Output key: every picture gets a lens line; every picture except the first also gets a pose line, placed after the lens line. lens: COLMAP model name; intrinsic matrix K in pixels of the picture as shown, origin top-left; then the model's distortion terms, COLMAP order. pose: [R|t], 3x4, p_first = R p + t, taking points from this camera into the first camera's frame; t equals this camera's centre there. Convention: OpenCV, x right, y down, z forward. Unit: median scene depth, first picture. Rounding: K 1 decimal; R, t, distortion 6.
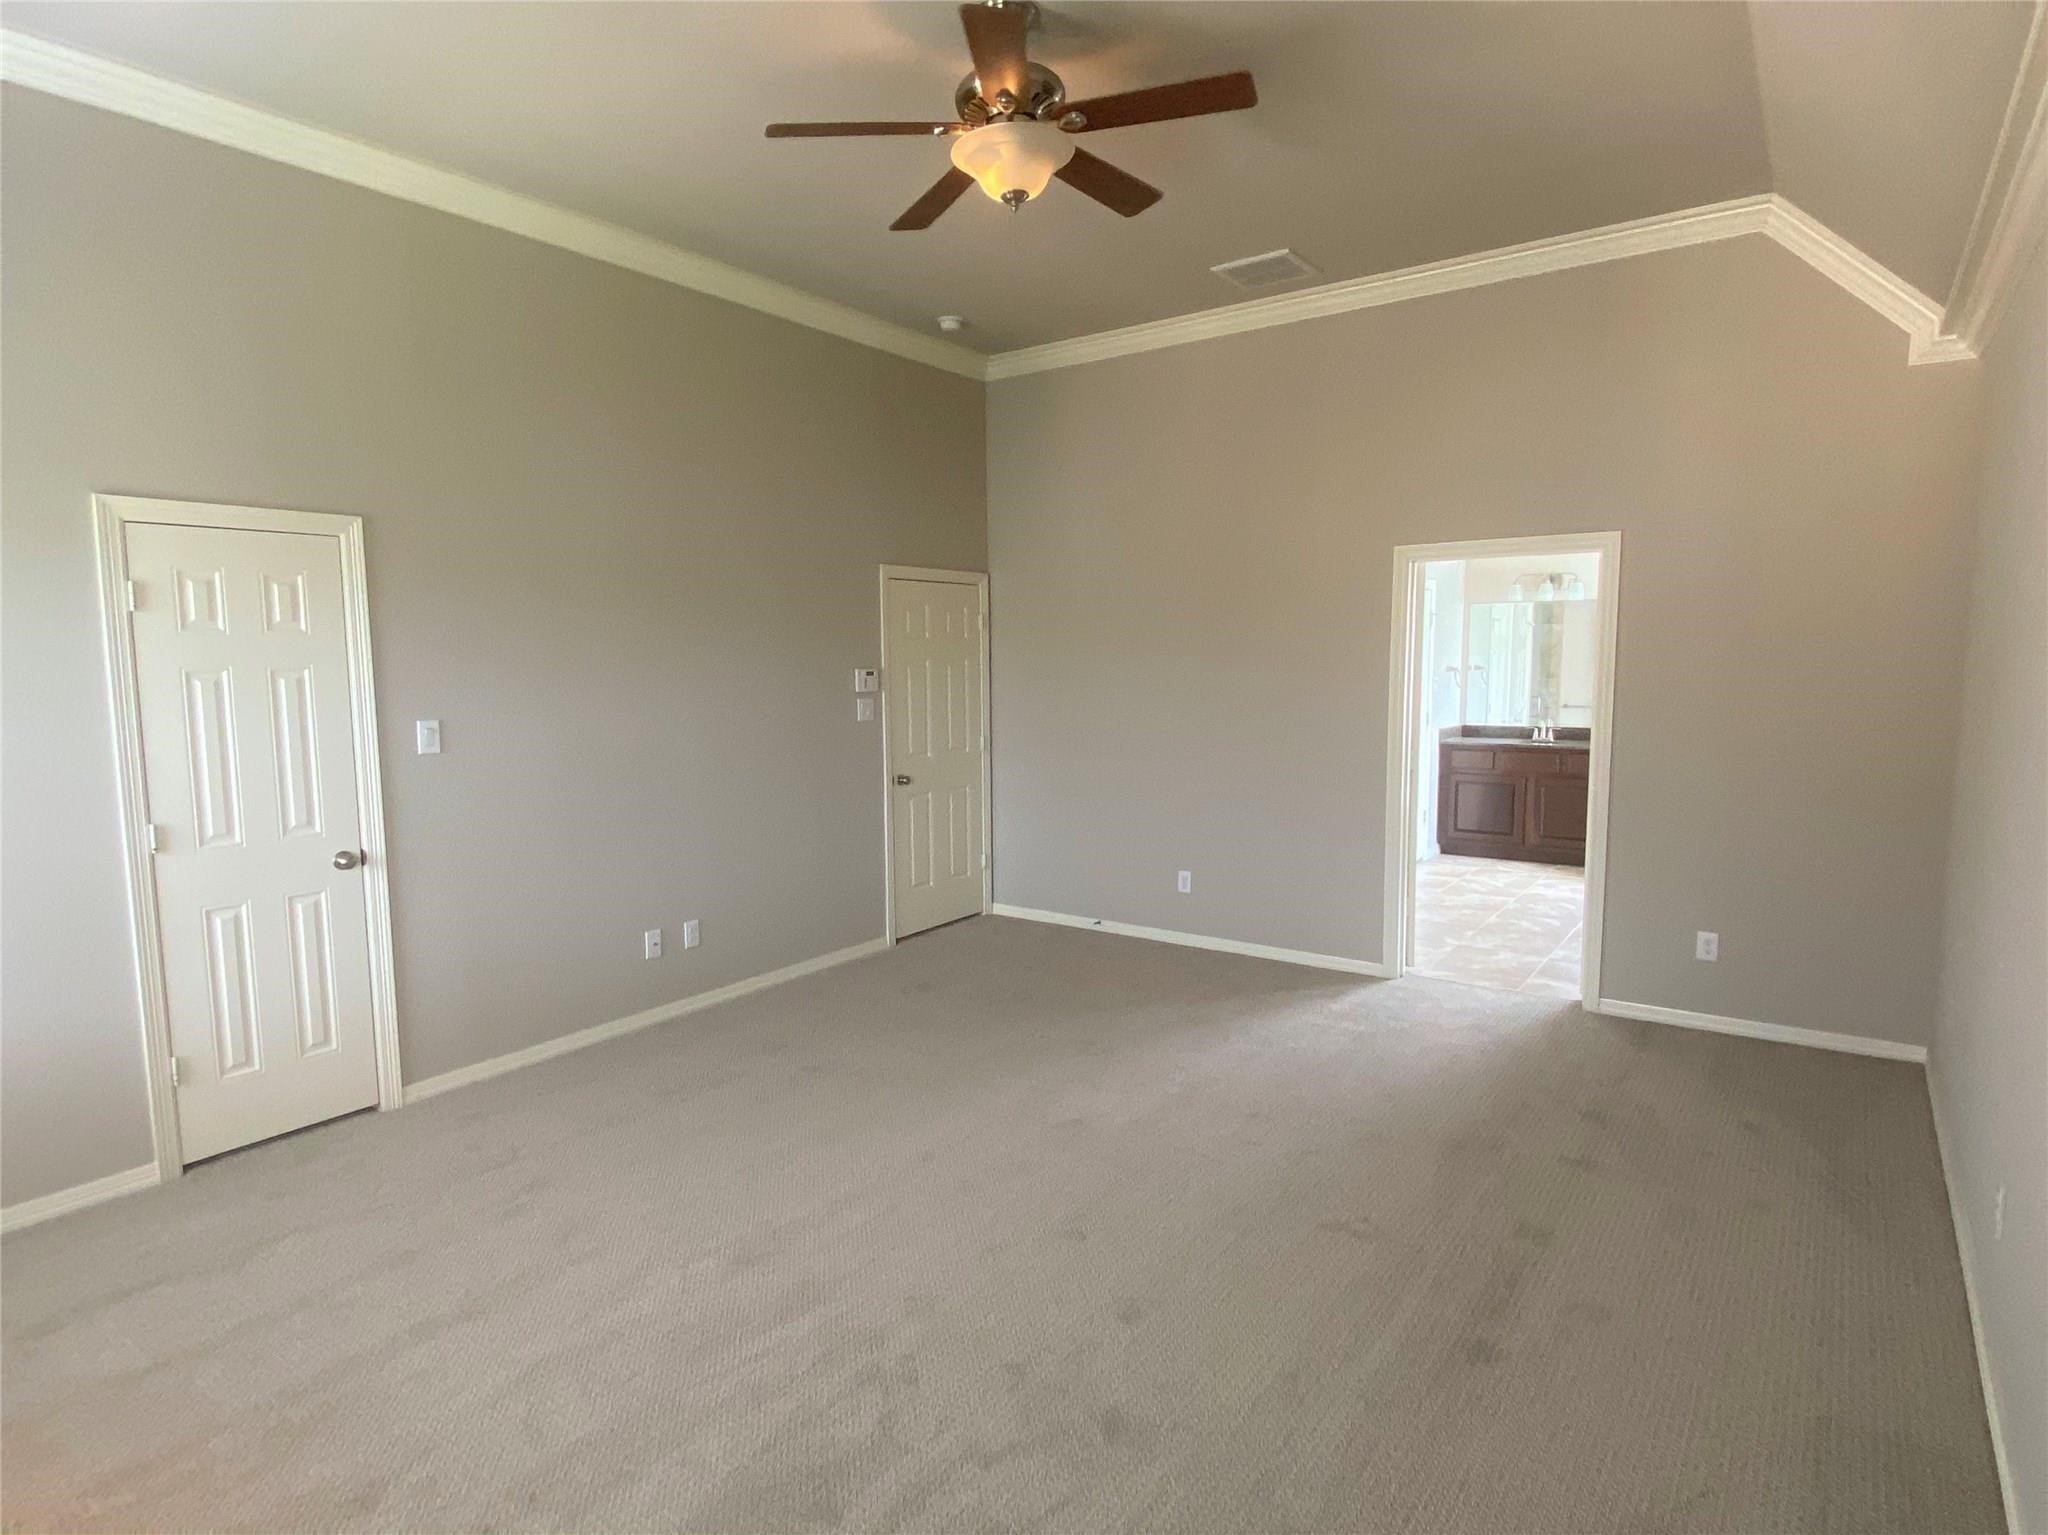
lens RADIAL K [[1102.2, 0, 1021.1], [0, 1102.2, 775.1], [0, 0, 1]] dist [0.002142, 0.000181]
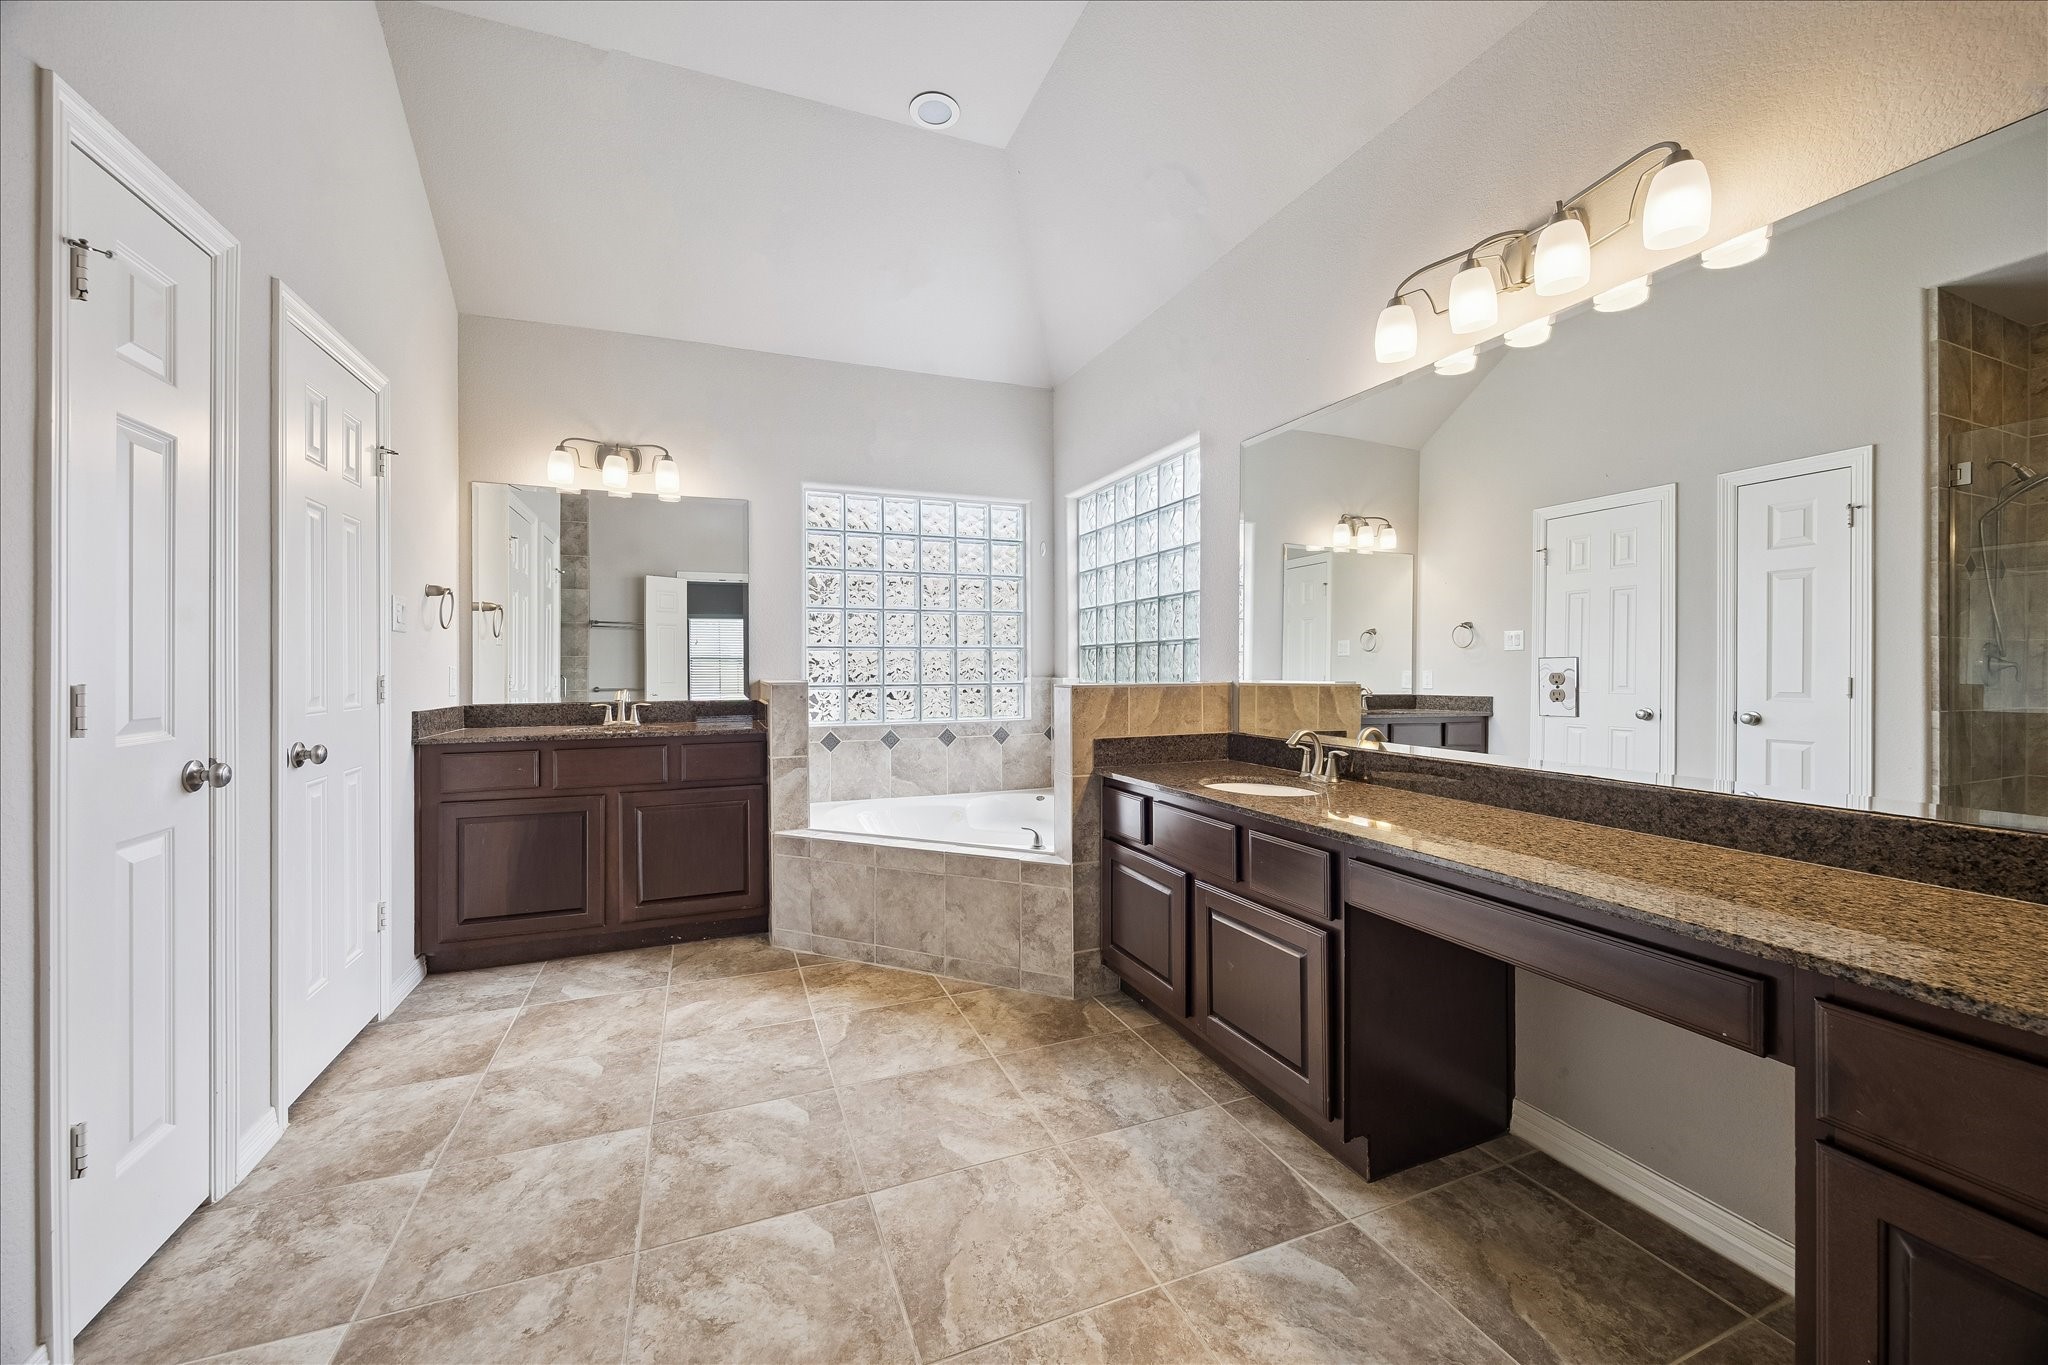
lens RADIAL K [[795.8, 0, 1020.1], [0, 795.8, 680.6], [0, 0, 1]] dist [-0.000574, -0.000053]
pose [[0.535560, 0.003449, 0.844490, 0.230347], [0.081467, 0.995117, -0.055729, -0.014704], [-0.840559, 0.098644, 0.532664, 0.595675]]
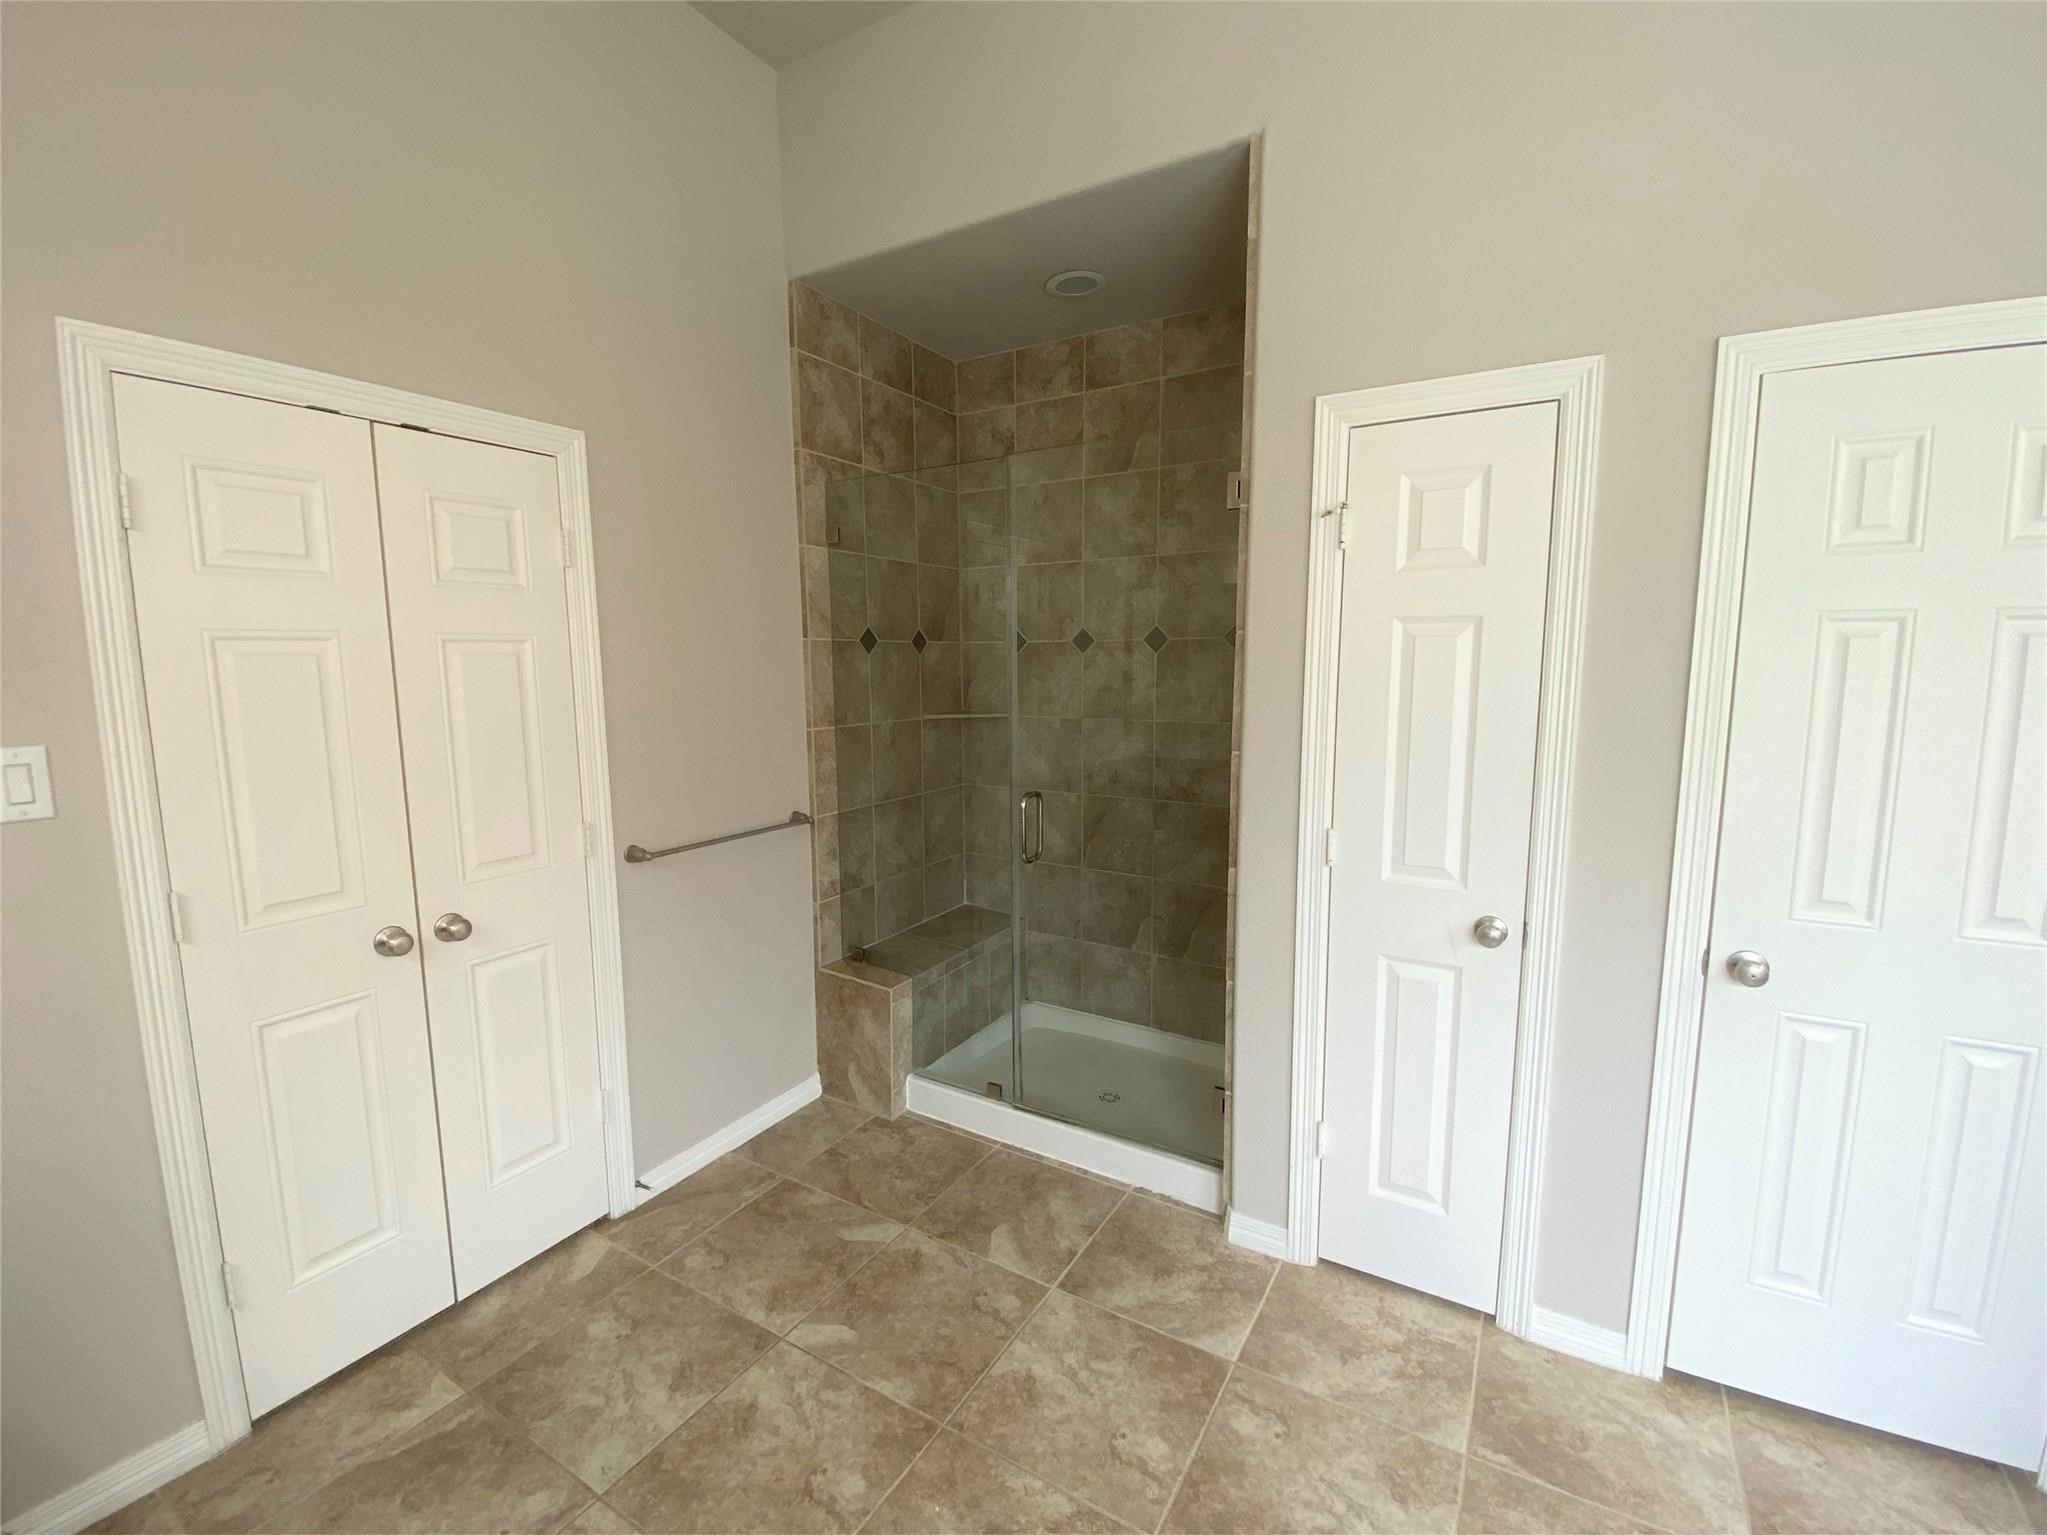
lens RADIAL K [[882.6, 0, 1025.8], [0, 882.6, 766.3], [0, 0, 1]] dist [-0.001871, -0.000613]
pose [[0.083719, 0.129185, -0.988080, 0.489819], [-0.094706, 0.988104, 0.121164, -0.075681], [0.991979, 0.083433, 0.094958, 0.722317]]
